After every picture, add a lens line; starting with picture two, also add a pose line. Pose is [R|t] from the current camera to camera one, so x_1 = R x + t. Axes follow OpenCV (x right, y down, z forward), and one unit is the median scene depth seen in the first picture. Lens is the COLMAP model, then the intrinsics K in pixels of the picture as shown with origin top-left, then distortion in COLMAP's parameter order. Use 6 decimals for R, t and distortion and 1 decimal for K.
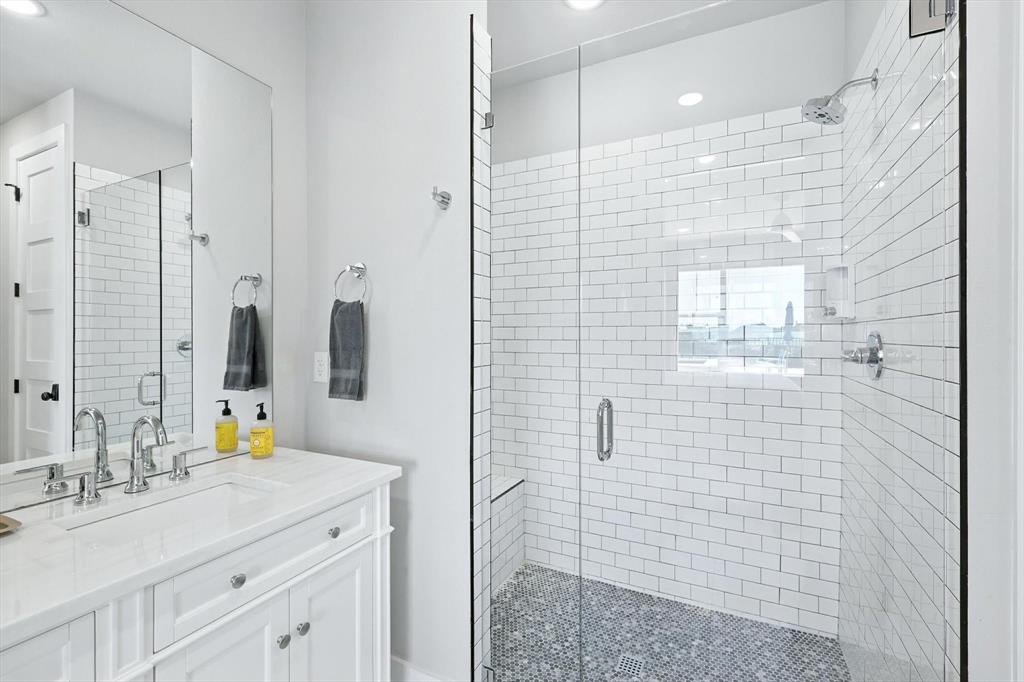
lens RADIAL K [[447.9, 0, 513.1], [0, 447.9, 336.0], [0, 0, 1]] dist [0.002865, 0.000627]
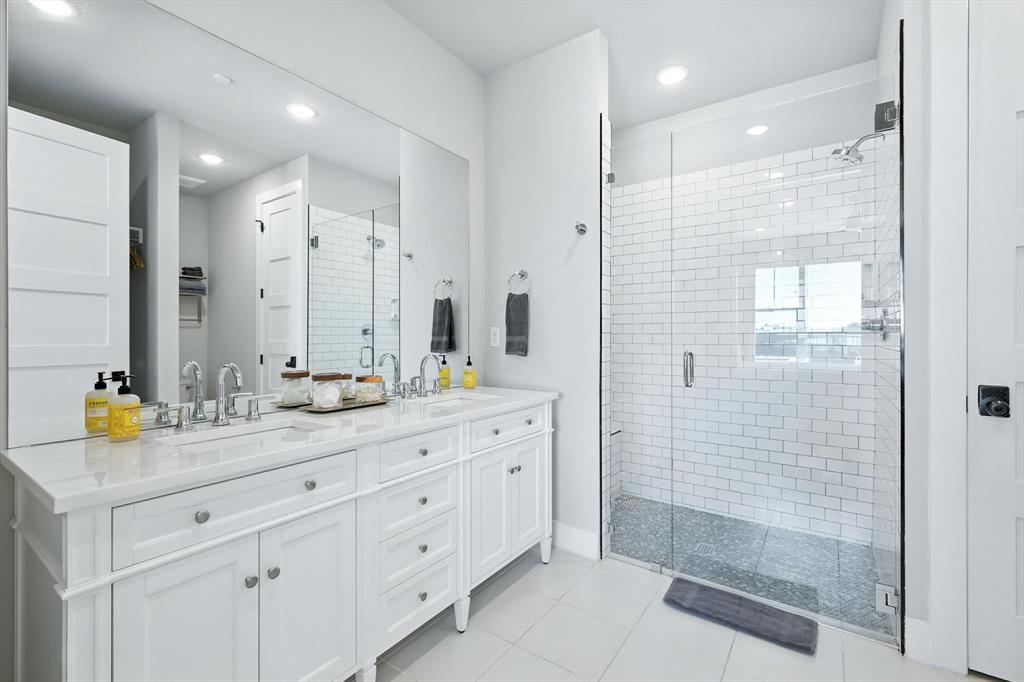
lens RADIAL K [[442.4, 0, 516.0], [0, 442.4, 338.2], [0, 0, 1]] dist [0.001893, 0.000191]
pose [[0.988353, -0.000204, -0.152177, -0.134627], [0.000542, 0.999997, 0.002175, 0.076661], [0.152176, -0.002233, 0.988351, -0.542579]]
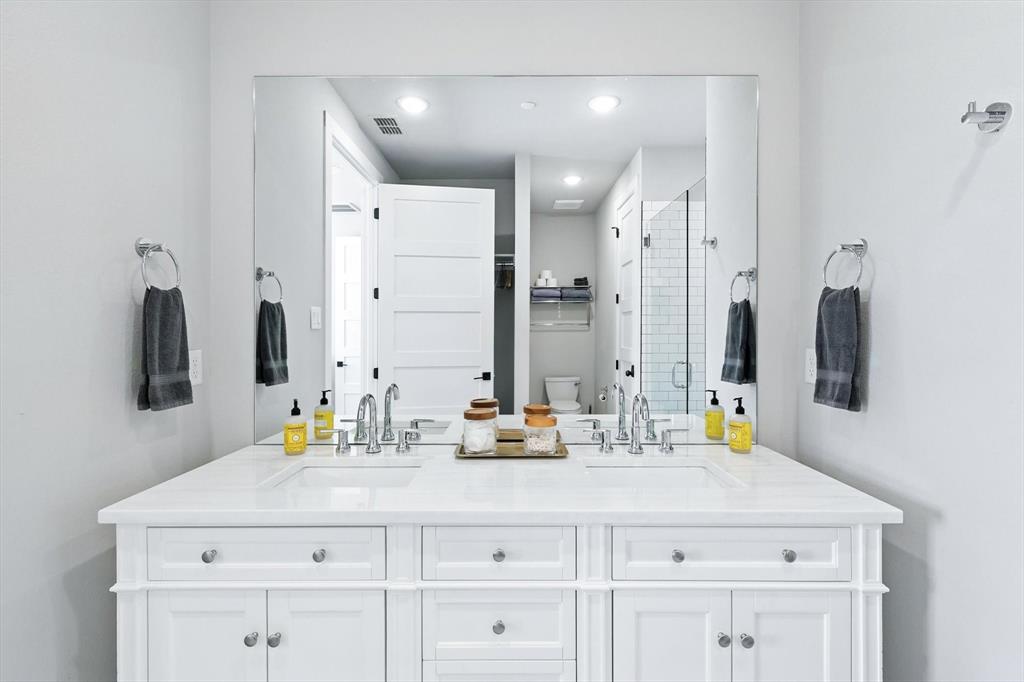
lens RADIAL K [[451.5, 0, 512.2], [0, 451.5, 331.0], [0, 0, 1]] dist [0.002859, 0.000274]
pose [[0.439399, 0.002276, -0.898289, 0.113792], [-0.001107, 0.999997, 0.001992, -0.000096], [0.898291, 0.000119, 0.439401, 0.093251]]
